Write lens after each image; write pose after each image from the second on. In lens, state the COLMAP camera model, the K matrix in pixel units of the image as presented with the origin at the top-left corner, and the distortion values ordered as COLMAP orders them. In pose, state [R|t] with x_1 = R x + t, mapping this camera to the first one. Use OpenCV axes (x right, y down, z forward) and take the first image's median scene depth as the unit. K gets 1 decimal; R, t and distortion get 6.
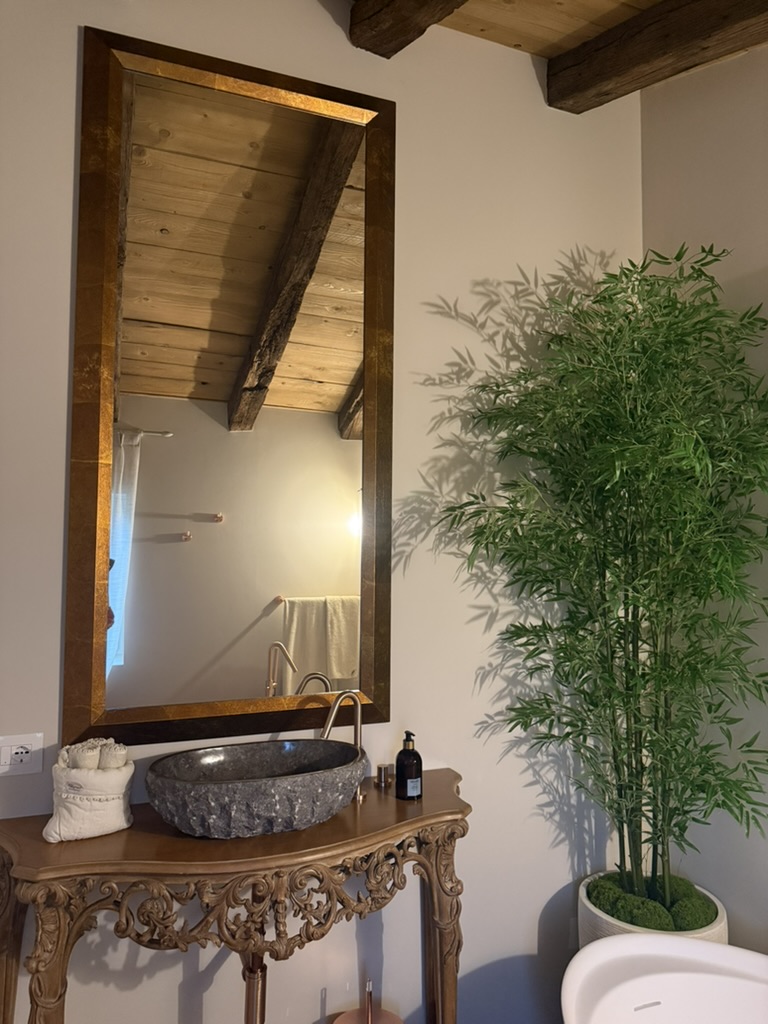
lens RADIAL K [[715.0, 0, 385.1], [0, 715.0, 505.3], [0, 0, 1]] dist [0.093610, -0.145343]
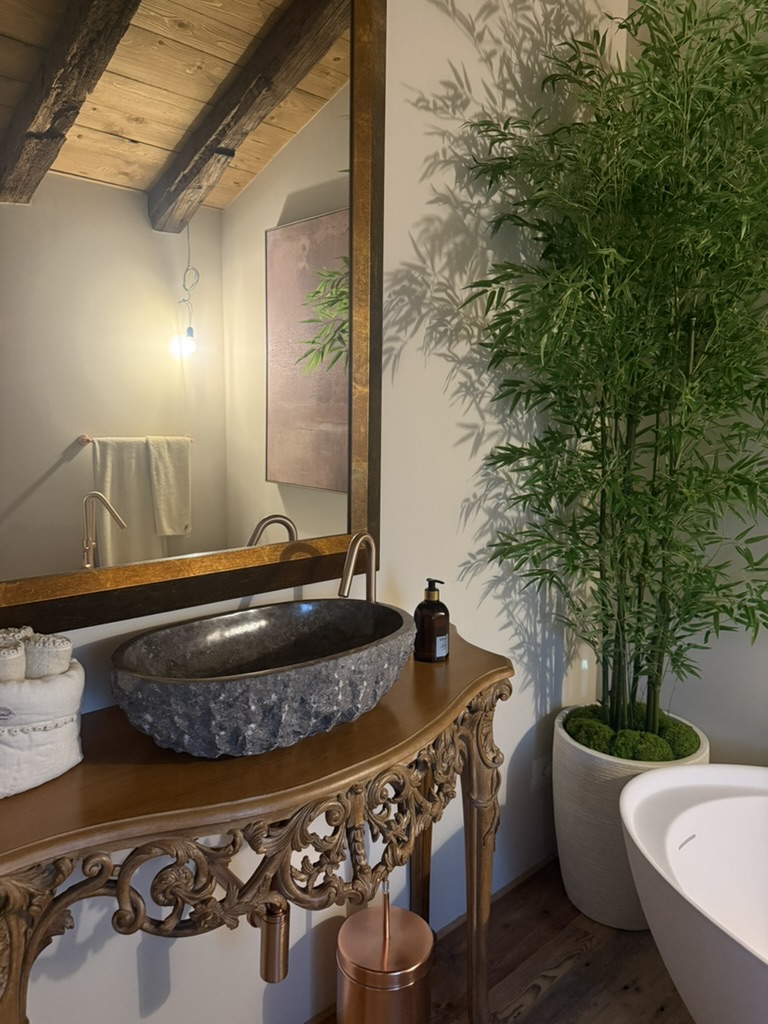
lens RADIAL K [[715.0, 0, 385.1], [0, 715.0, 505.3], [0, 0, 1]] dist [0.093610, -0.145343]
pose [[0.930753, -0.043406, 0.363064, -0.245296], [-0.028650, 0.981219, 0.190758, 0.079015], [-0.364525, -0.187950, 0.912029, 0.287431]]
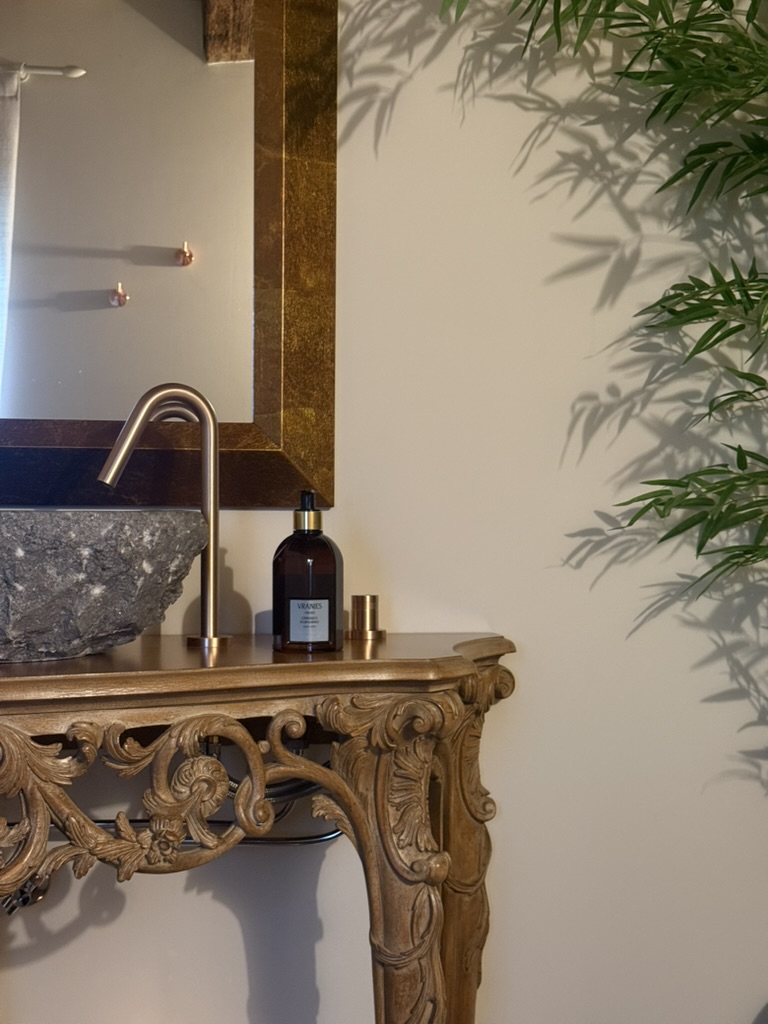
lens RADIAL K [[1440.4, 0, 405.1], [0, 1440.4, 514.4], [0, 0, 1]] dist [0.220479, -0.664374]
pose [[0.973645, -0.000074, -0.228070, 0.214187], [0.012872, 0.998424, 0.054630, 0.243352], [0.227707, -0.056126, 0.972111, 0.206769]]
